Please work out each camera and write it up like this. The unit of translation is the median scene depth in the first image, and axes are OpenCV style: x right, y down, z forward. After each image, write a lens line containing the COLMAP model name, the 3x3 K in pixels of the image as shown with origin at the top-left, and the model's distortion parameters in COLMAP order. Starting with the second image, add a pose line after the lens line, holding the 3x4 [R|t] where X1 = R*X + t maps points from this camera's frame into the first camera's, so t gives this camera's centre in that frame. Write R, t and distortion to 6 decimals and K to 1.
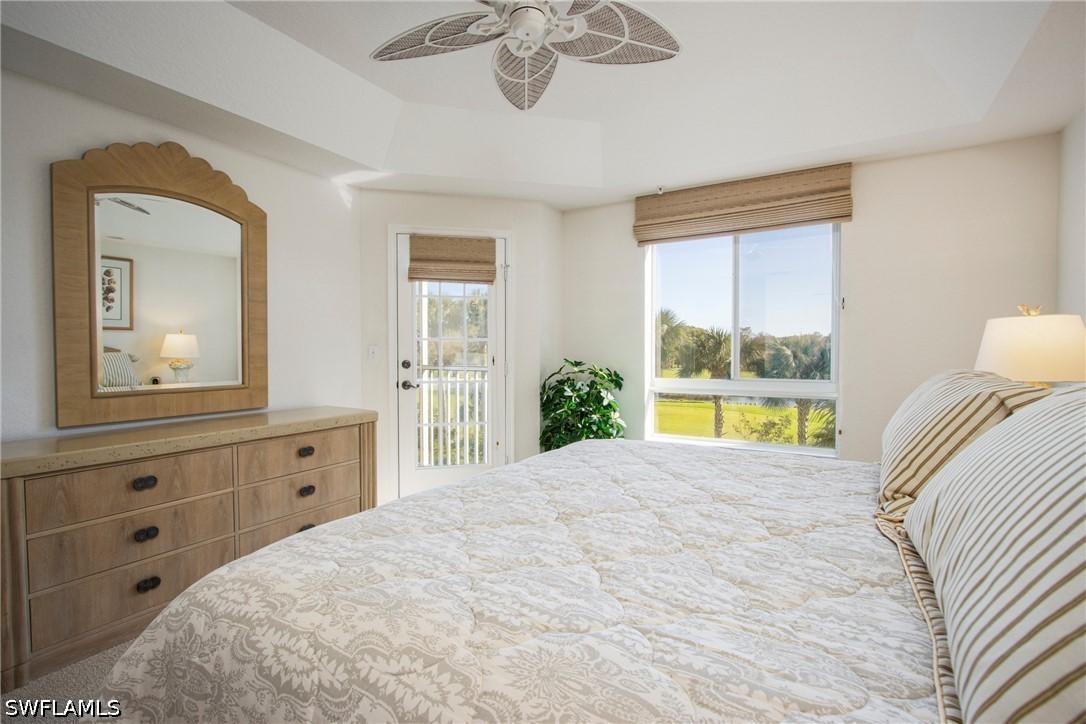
lens RADIAL K [[509.5, 0, 542.1], [0, 509.5, 359.7], [0, 0, 1]] dist [-0.002451, -0.000442]
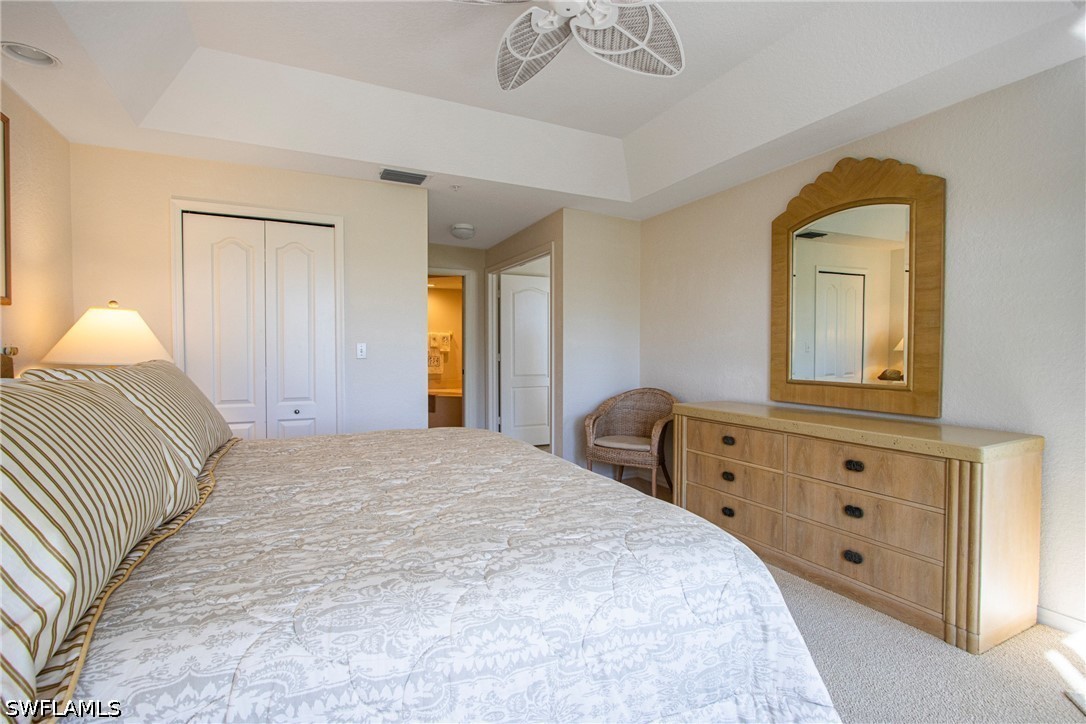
lens RADIAL K [[509.5, 0, 540.6], [0, 509.5, 361.6], [0, 0, 1]] dist [-0.002451, -0.000442]
pose [[-0.544947, 0.020918, -0.838210, 0.549519], [-0.016825, 0.999215, 0.035874, -0.016939], [0.838302, 0.033652, -0.544167, 1.036989]]
